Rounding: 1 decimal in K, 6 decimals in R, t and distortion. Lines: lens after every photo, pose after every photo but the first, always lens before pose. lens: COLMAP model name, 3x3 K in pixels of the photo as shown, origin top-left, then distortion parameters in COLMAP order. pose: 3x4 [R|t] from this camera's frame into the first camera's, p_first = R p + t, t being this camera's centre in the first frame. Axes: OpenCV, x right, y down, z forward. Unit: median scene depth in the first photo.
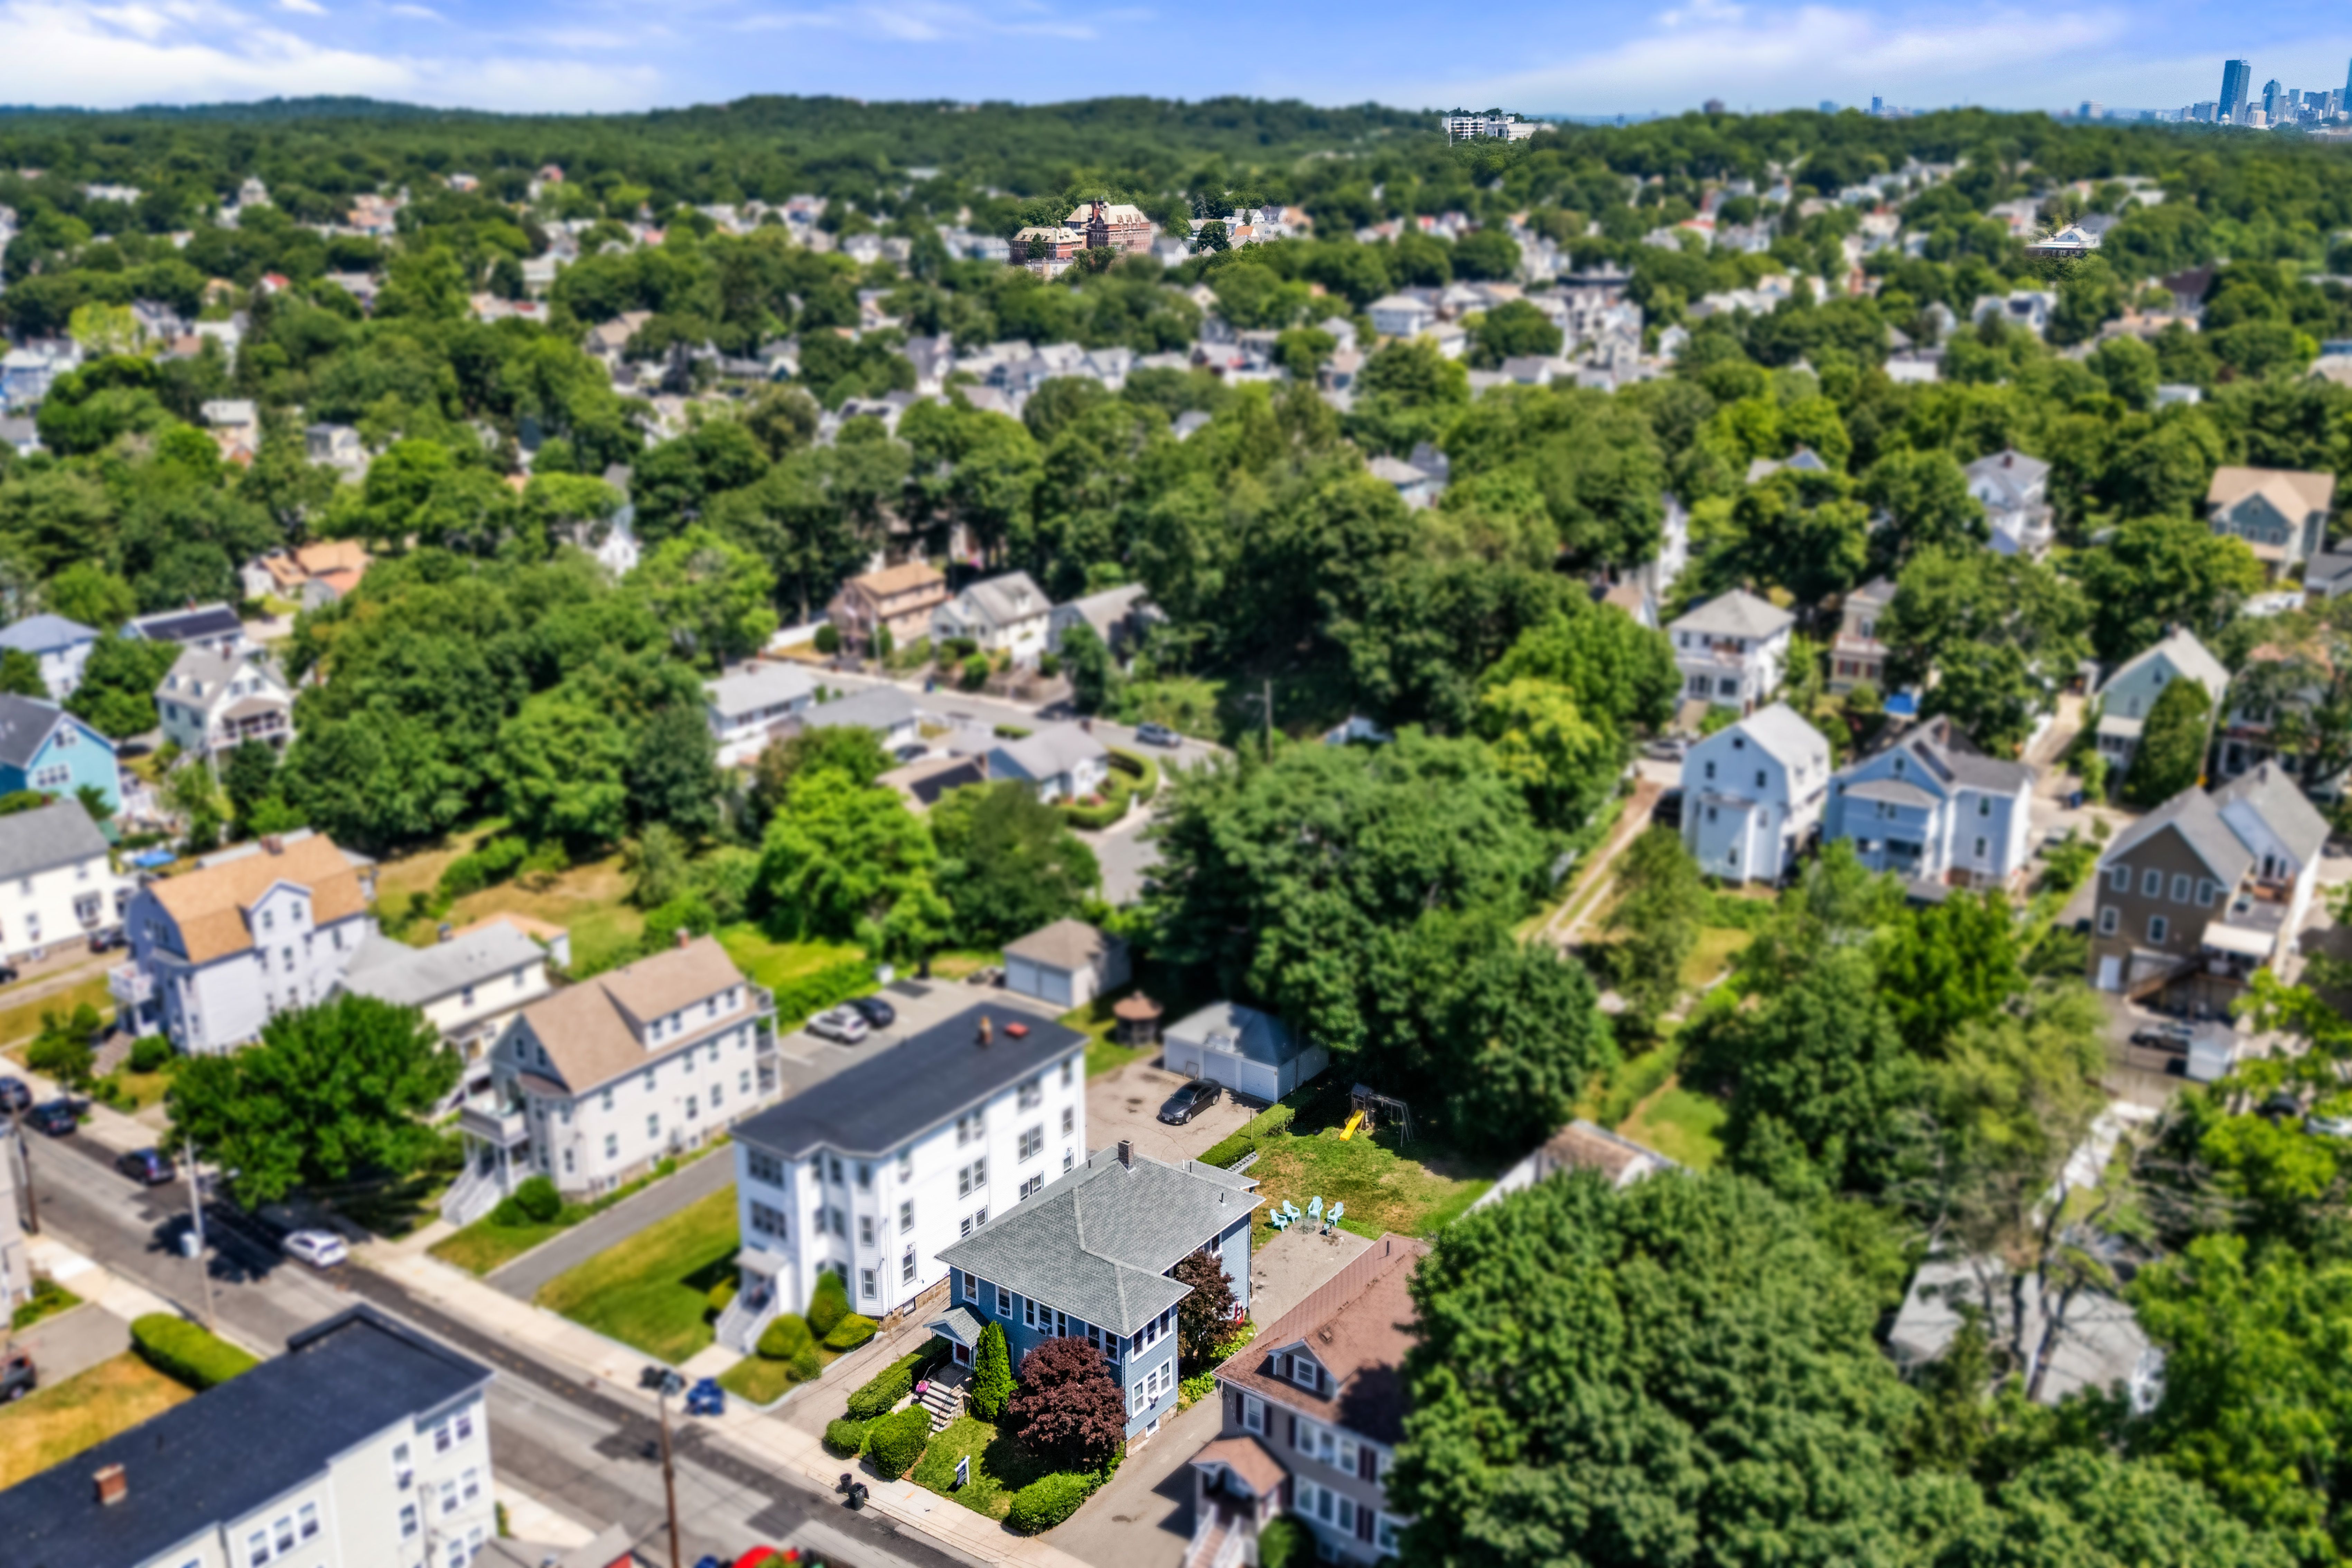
lens RADIAL K [[2049.7, 0, 1168.9], [0, 2049.7, 777.5], [0, 0, 1]] dist [0.112951, -0.192907]
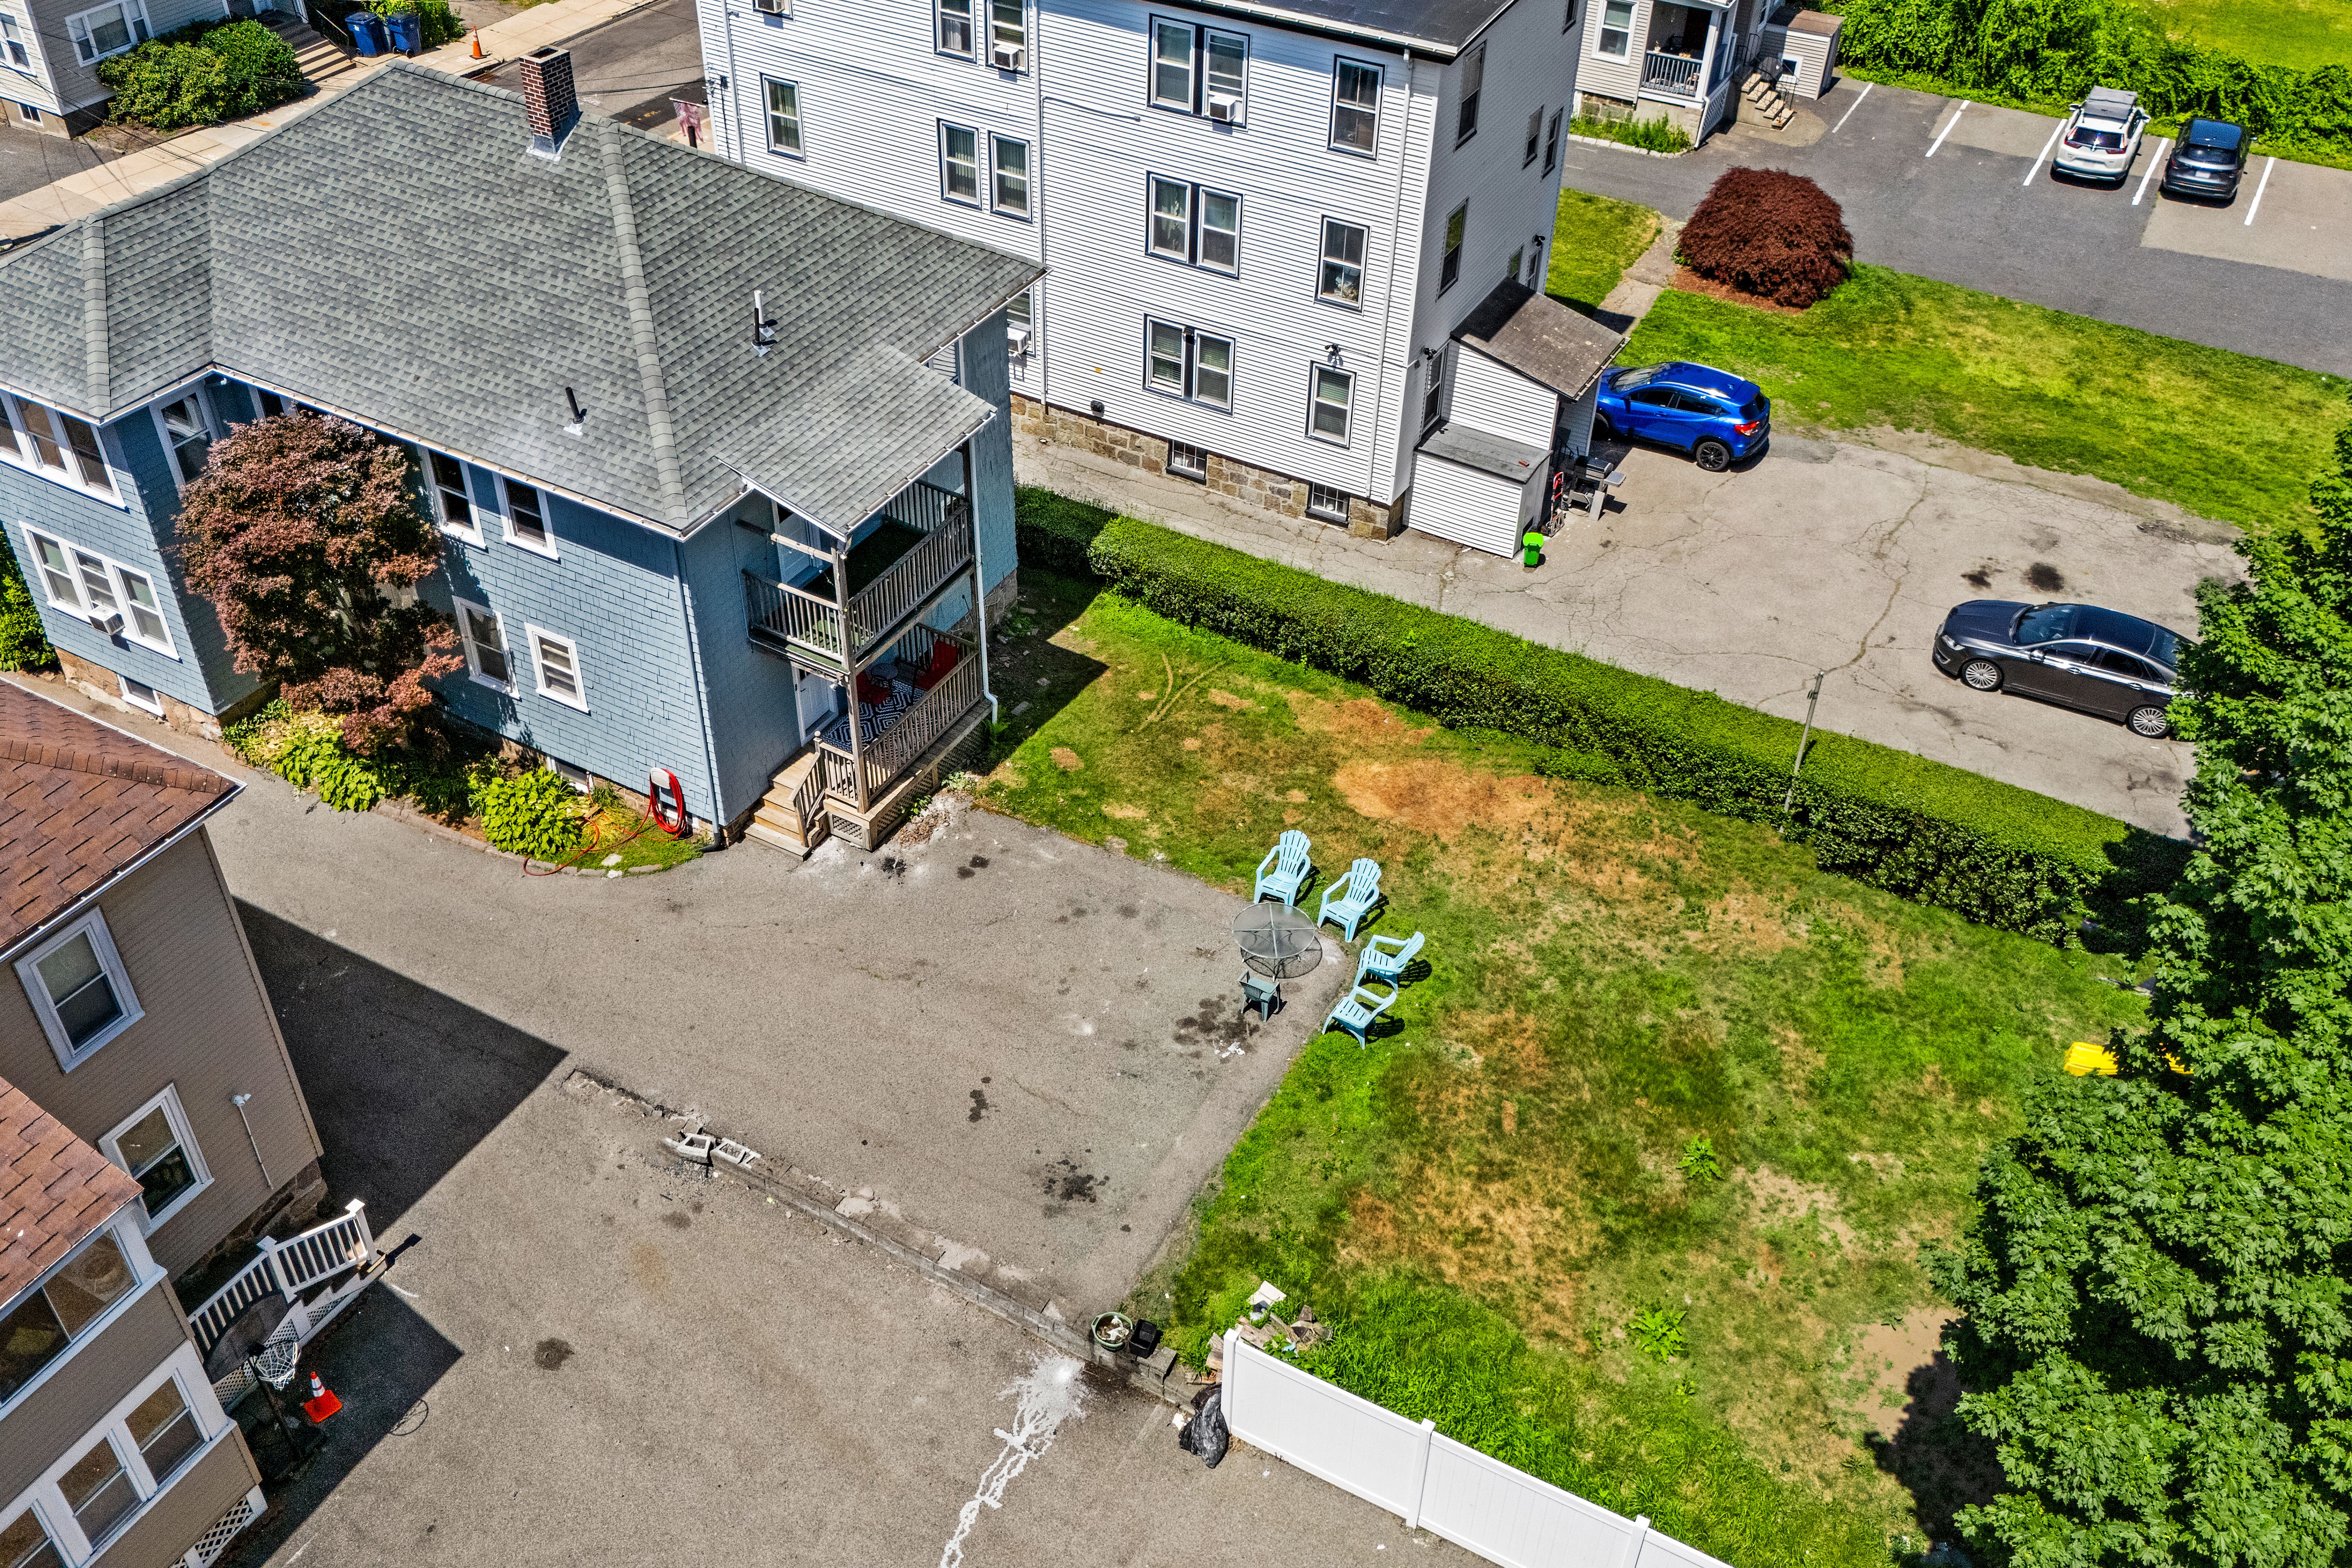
lens RADIAL K [[2062.1, 0, 1176.0], [0, 2062.1, 784.0], [0, 0, 1]] dist [0.038870, -0.008995]
pose [[0.132027, 0.637512, -0.759044, 0.232355], [-0.318934, 0.752349, 0.576414, 0.041448], [0.938536, 0.165982, 0.302654, 0.804451]]
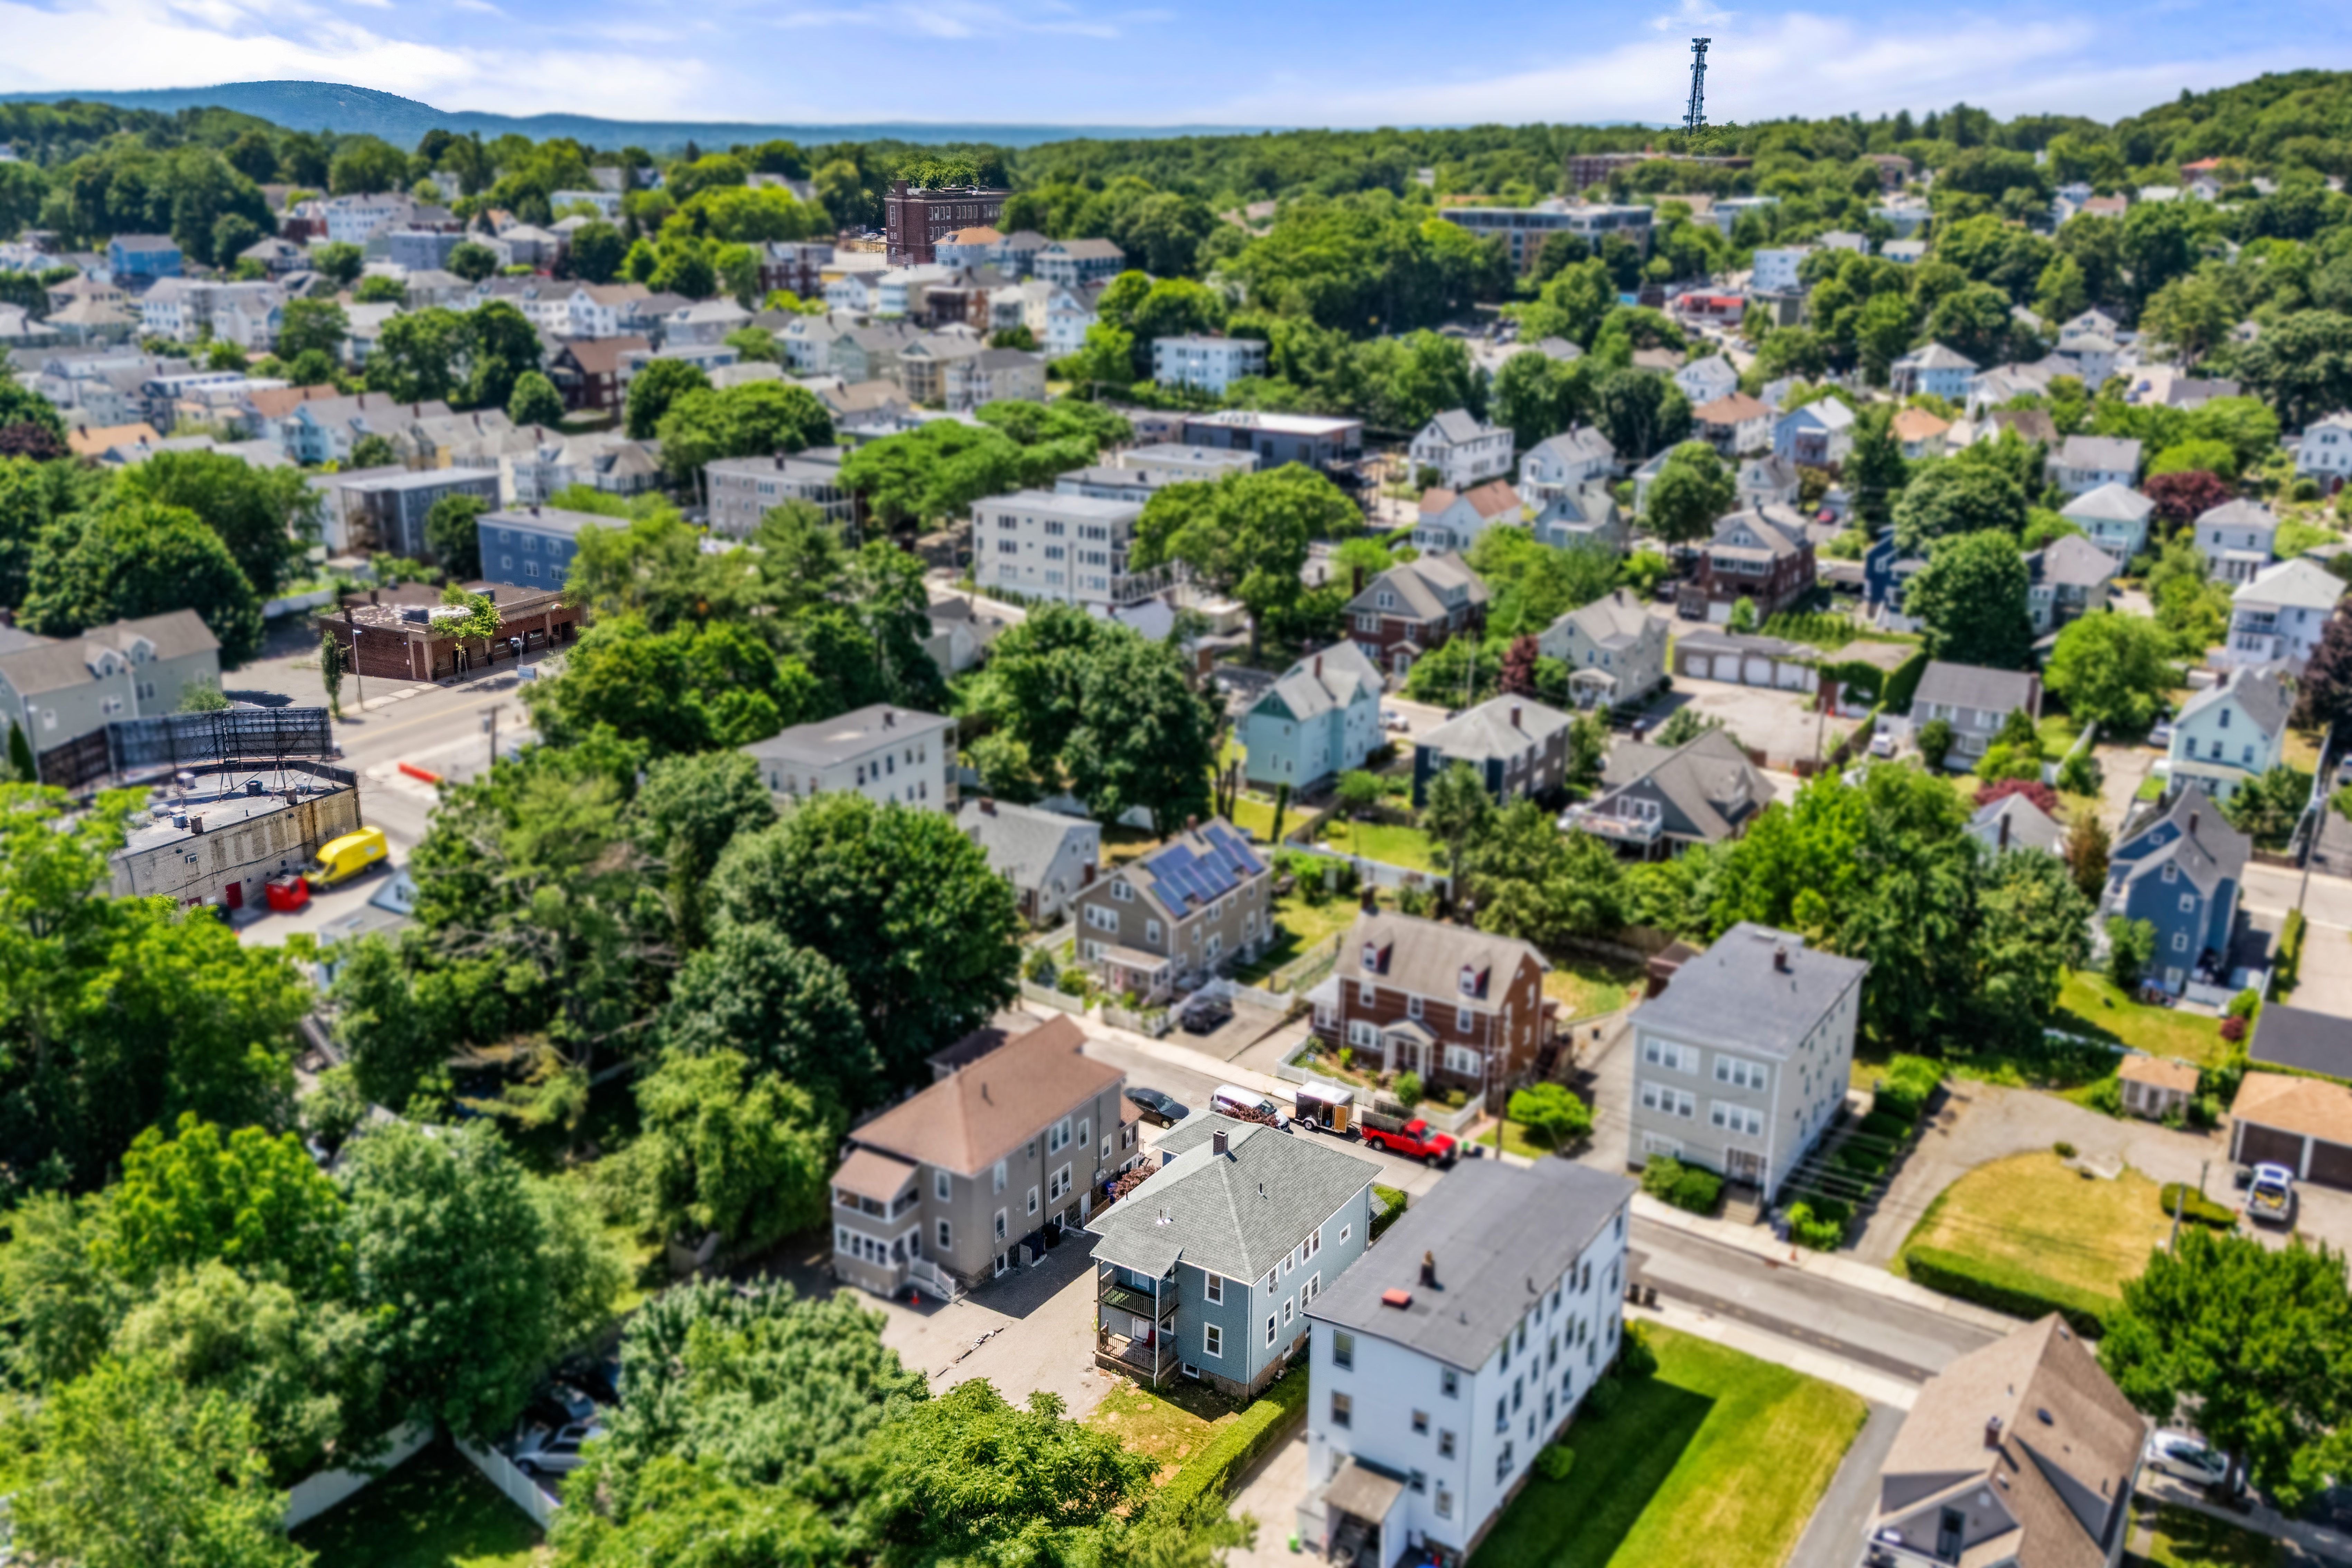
lens RADIAL K [[2049.7, 0, 1168.9], [0, 2049.7, 777.5], [0, 0, 1]] dist [0.112951, -0.192907]
pose [[-0.997855, 0.018393, -0.062821, 0.052879], [-0.020933, 0.819647, 0.572487, -0.443787], [0.062021, 0.572574, -0.817504, 1.381388]]
